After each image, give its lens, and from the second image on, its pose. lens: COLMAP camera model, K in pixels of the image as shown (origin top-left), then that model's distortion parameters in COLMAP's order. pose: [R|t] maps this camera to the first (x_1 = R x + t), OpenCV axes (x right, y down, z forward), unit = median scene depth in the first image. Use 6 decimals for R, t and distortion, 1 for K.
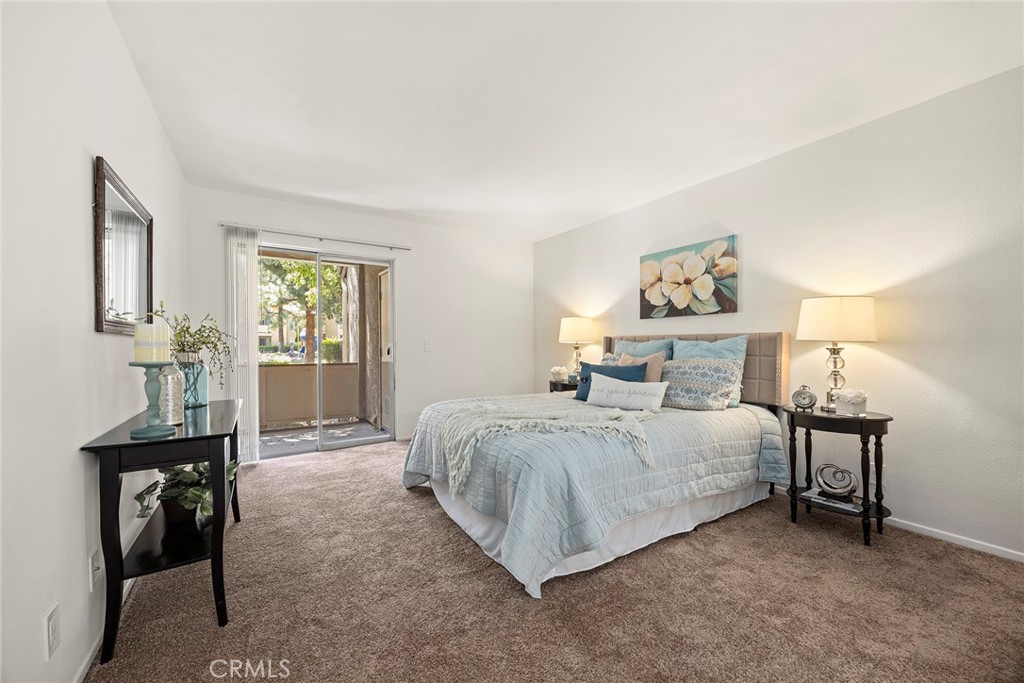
lens RADIAL K [[397.3, 0, 522.7], [0, 397.3, 345.4], [0, 0, 1]] dist [-0.002528, -0.000198]
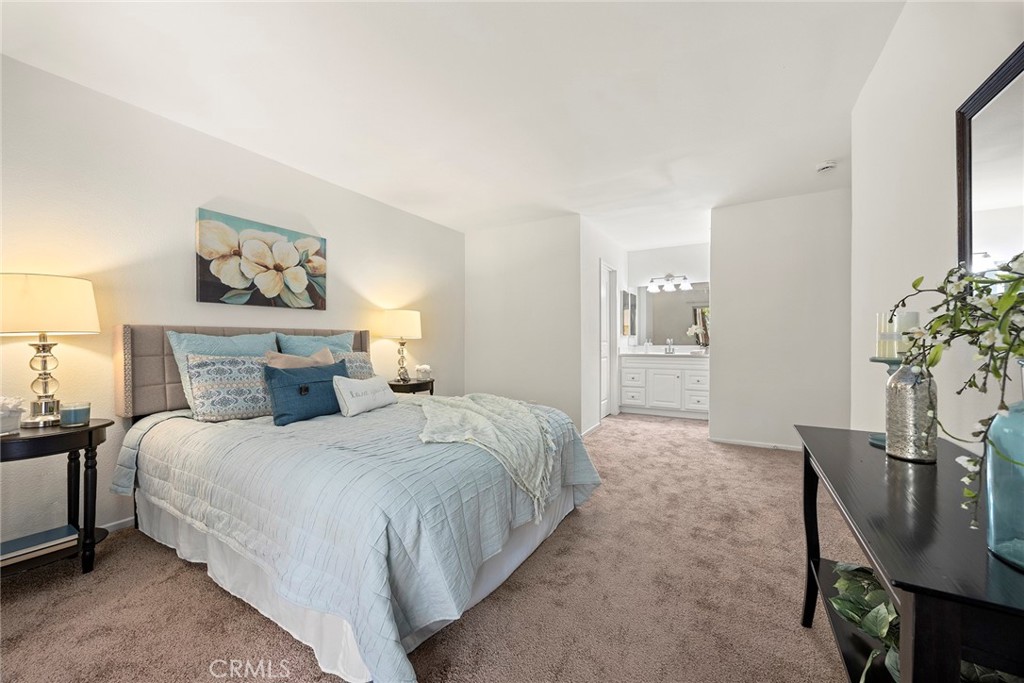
lens RADIAL K [[397.3, 0, 516.0], [0, 397.3, 341.0], [0, 0, 1]] dist [-0.002528, -0.000198]
pose [[-0.474253, -0.003546, 0.880382, -0.604215], [0.002569, 0.999982, 0.005411, -0.002671], [-0.880385, 0.004828, -0.474235, 0.945881]]
